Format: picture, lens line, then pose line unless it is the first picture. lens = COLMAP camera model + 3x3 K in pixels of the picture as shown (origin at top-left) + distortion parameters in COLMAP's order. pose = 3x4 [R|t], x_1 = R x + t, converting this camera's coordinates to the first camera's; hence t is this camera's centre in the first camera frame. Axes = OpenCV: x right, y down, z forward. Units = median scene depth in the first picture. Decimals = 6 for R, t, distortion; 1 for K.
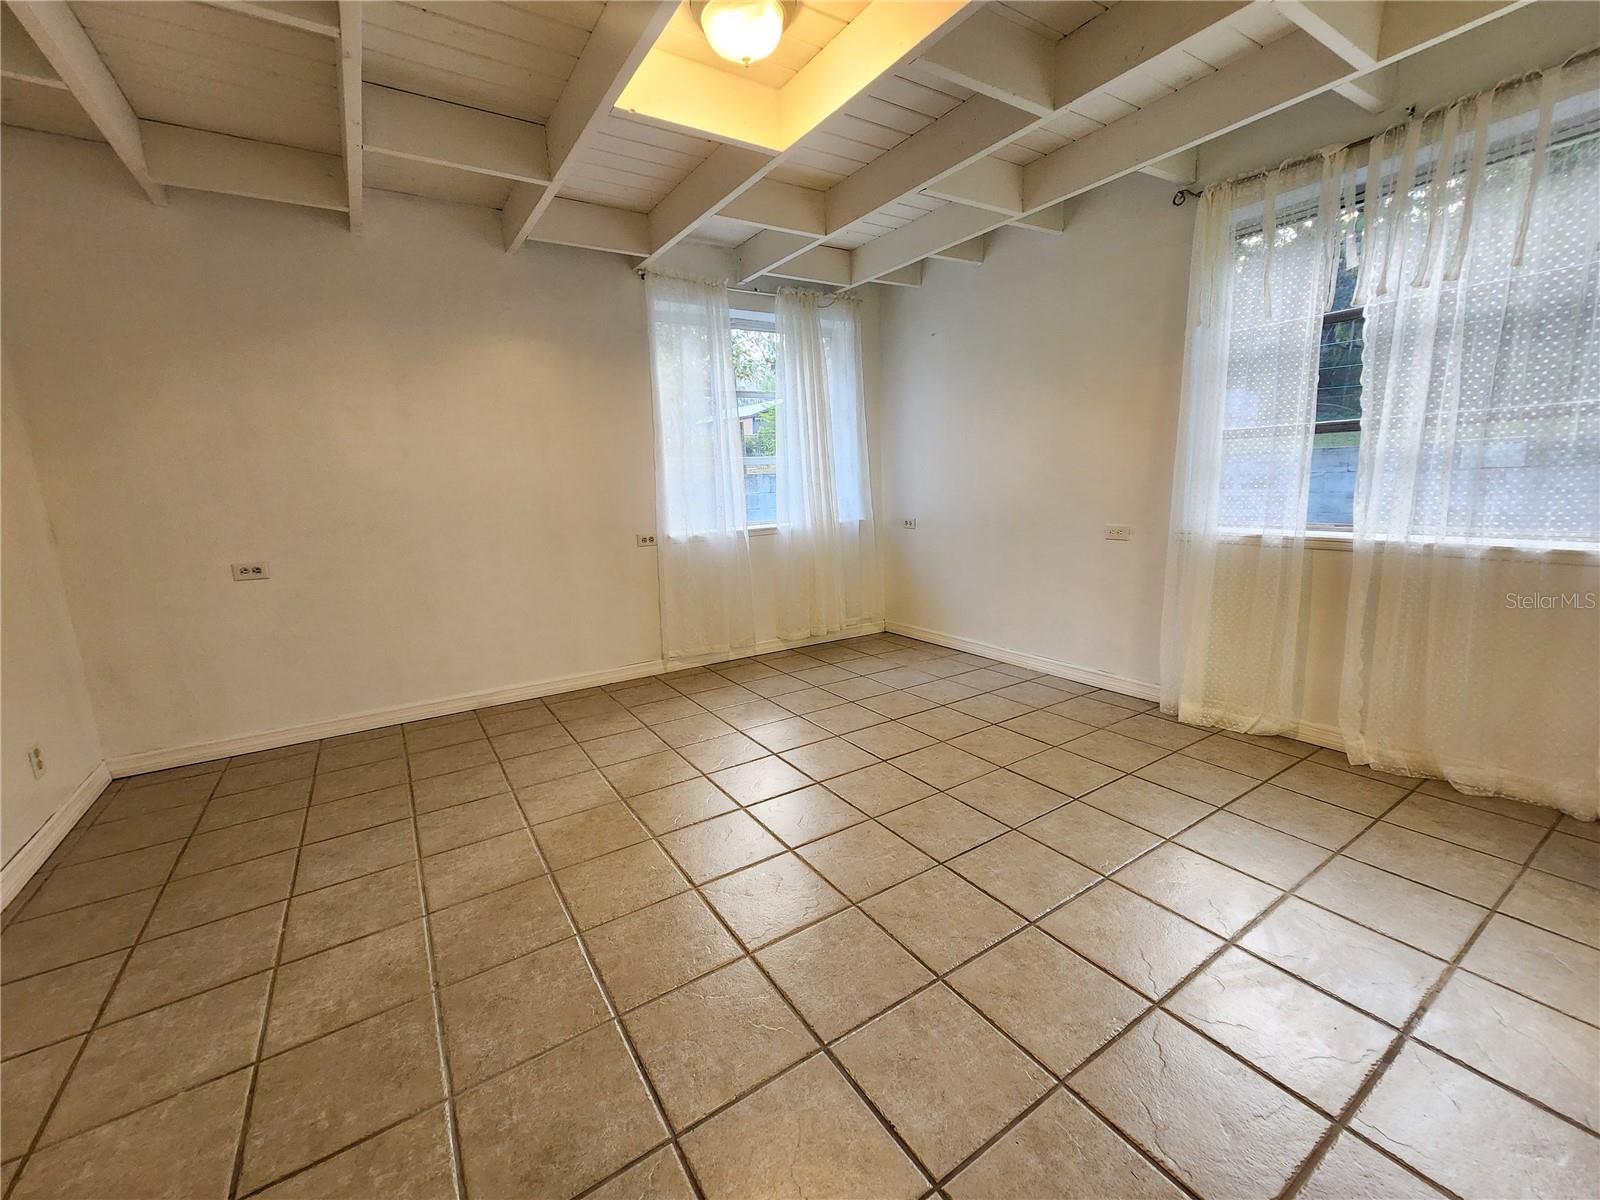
lens RADIAL K [[657.1, 0, 801.1], [0, 657.1, 601.7], [0, 0, 1]] dist [-0.003599, 0.001060]
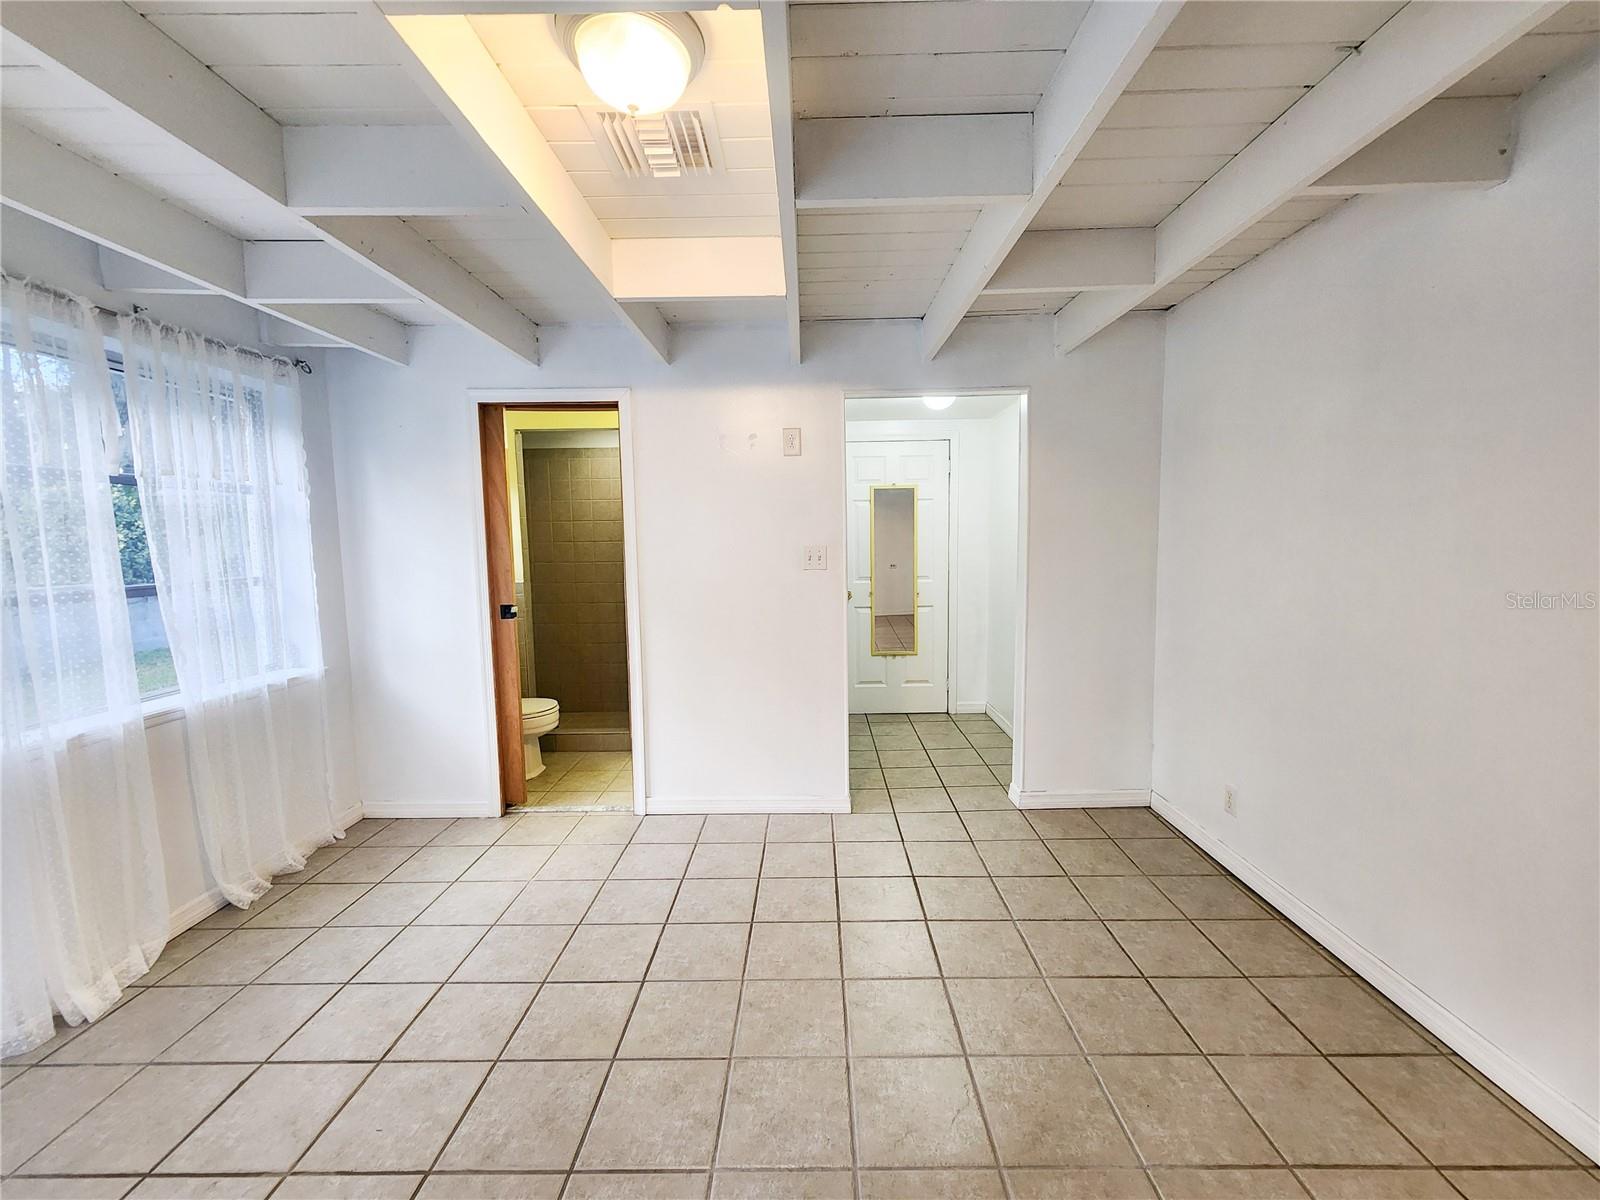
lens RADIAL K [[657.1, 0, 800.4], [0, 657.1, 603.7], [0, 0, 1]] dist [-0.003599, 0.001060]
pose [[-0.831909, -0.002508, 0.554906, -0.510601], [0.149883, 0.961806, 0.229050, -0.351787], [-0.534287, 0.273720, -0.799759, 1.321100]]
